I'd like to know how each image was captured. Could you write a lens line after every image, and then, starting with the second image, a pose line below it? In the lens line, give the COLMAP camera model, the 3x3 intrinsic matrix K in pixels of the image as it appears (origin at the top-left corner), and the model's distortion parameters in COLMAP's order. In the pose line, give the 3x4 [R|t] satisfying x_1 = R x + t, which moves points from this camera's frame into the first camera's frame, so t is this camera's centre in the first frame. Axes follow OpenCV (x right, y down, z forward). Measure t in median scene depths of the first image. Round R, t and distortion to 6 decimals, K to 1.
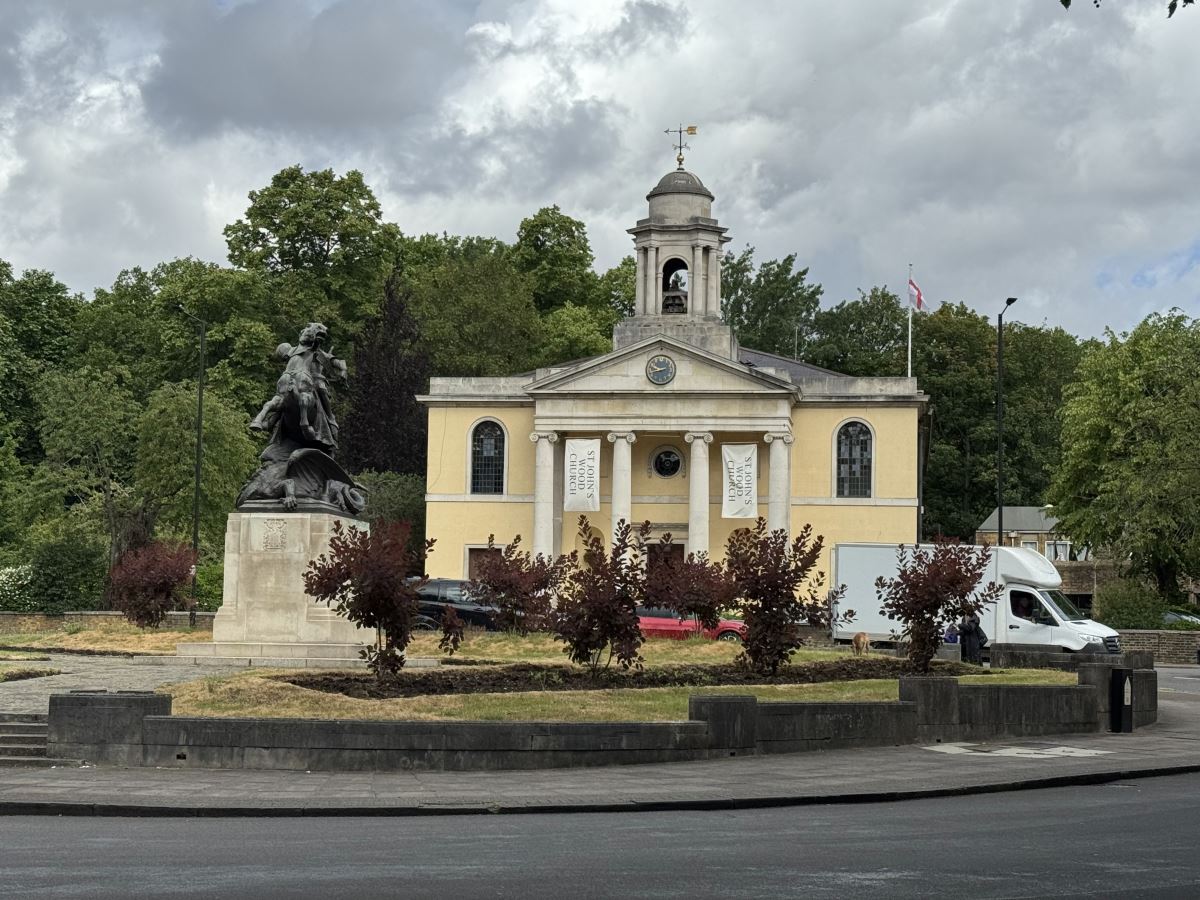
lens RADIAL K [[2125.4, 0, 601.7], [0, 2125.4, 450.3], [0, 0, 1]] dist [0.181168, 0.000000]
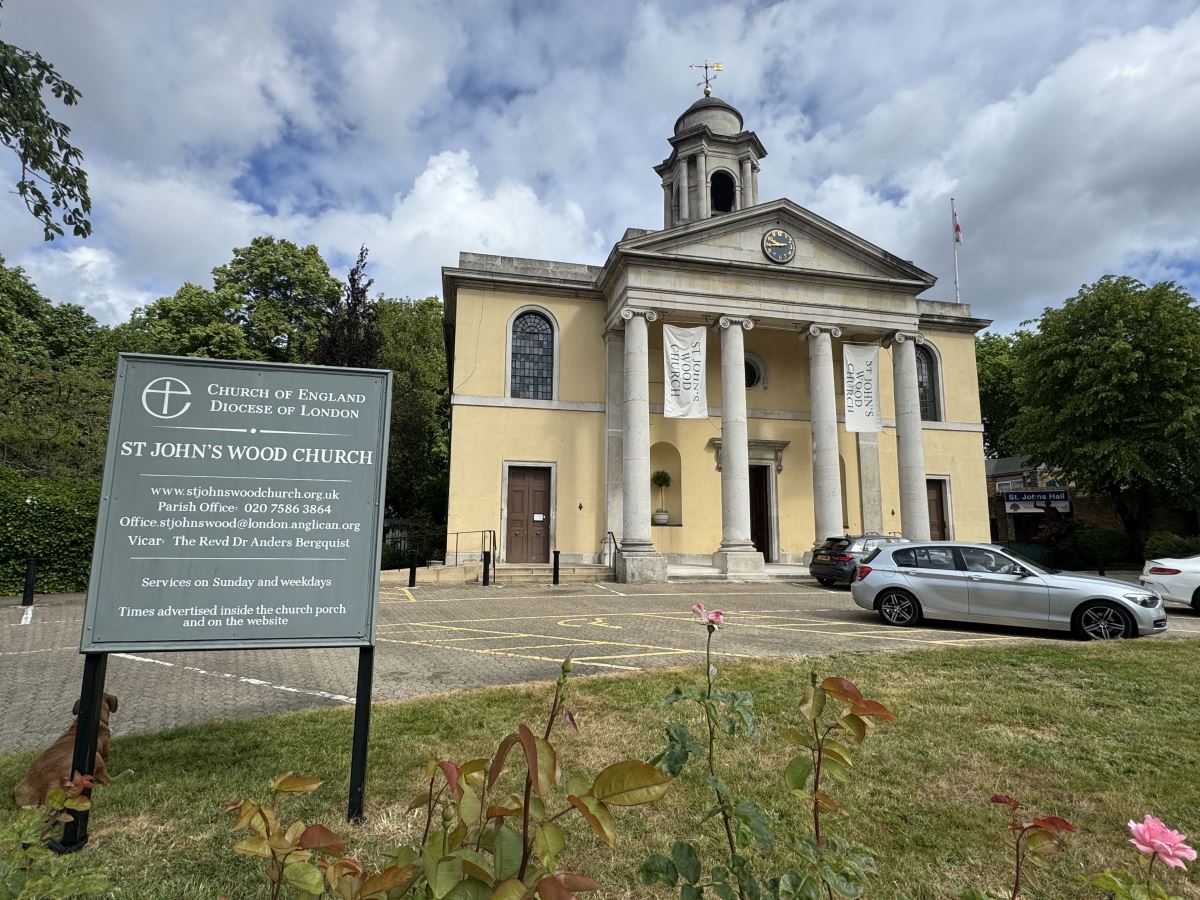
lens RADIAL K [[604.1, 0, 591.9], [0, 604.1, 452.5], [0, 0, 1]] dist [-0.001438, -0.000477]
pose [[0.933795, 0.037653, 0.355821, -0.117283], [-0.020867, 0.998486, -0.050897, 0.053703], [-0.357198, 0.040102, 0.933167, 0.808899]]
